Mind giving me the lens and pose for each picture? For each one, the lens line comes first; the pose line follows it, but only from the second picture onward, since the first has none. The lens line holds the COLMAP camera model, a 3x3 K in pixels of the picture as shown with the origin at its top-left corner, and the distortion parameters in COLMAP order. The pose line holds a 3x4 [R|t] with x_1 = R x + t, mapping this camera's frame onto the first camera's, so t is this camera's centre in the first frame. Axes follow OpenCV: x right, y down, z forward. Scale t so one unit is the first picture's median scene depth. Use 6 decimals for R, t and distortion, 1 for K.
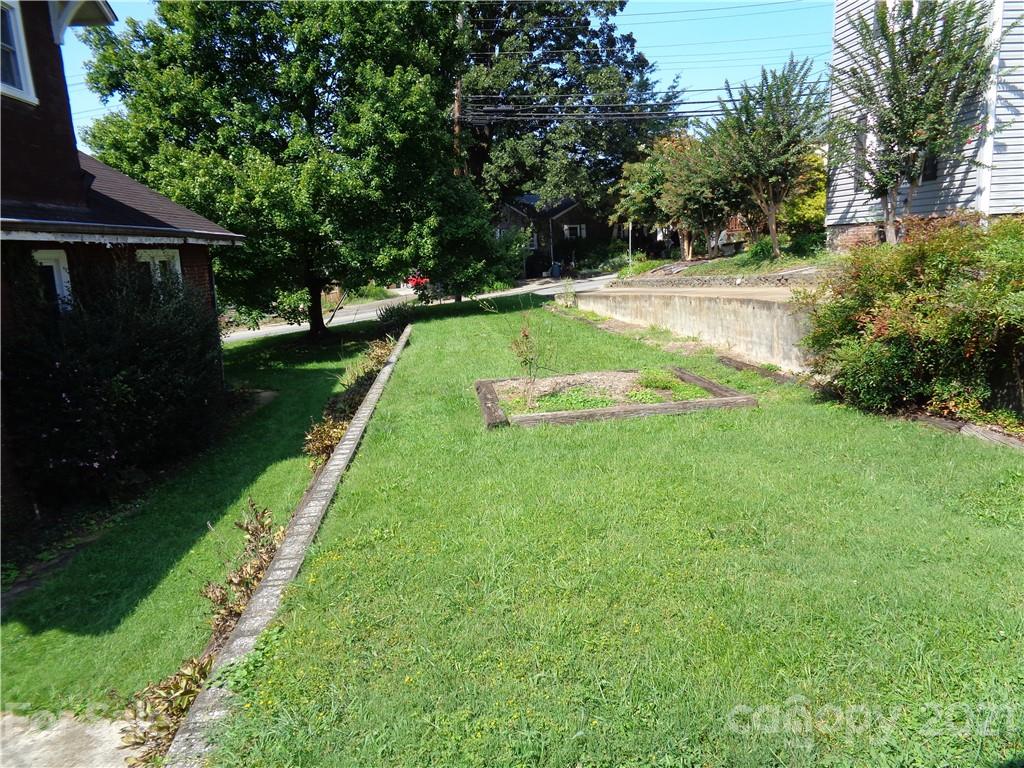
lens RADIAL K [[769.4, 0, 512.1], [0, 769.4, 383.3], [0, 0, 1]] dist [0.012290, 0.001208]
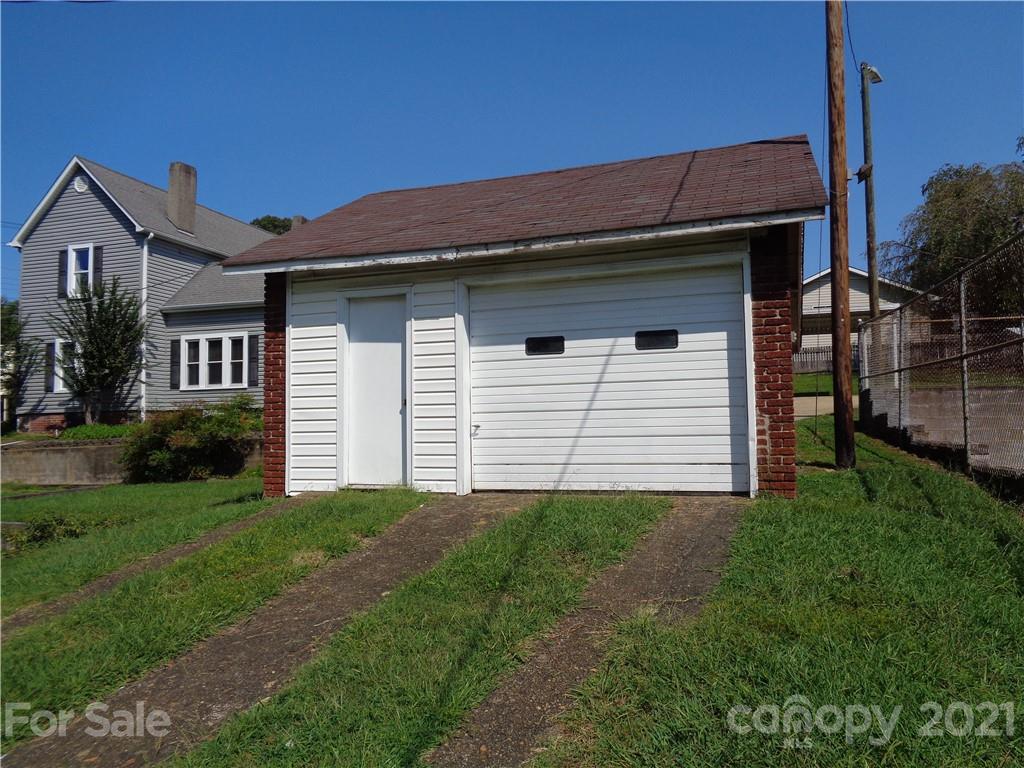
lens RADIAL K [[769.4, 0, 512.7], [0, 769.4, 383.5], [0, 0, 1]] dist [0.012290, 0.001208]
pose [[0.429041, 0.090325, 0.898757, -0.640950], [0.156331, 0.972548, -0.172369, 0.165870], [-0.889654, 0.214457, 0.403143, -0.500179]]
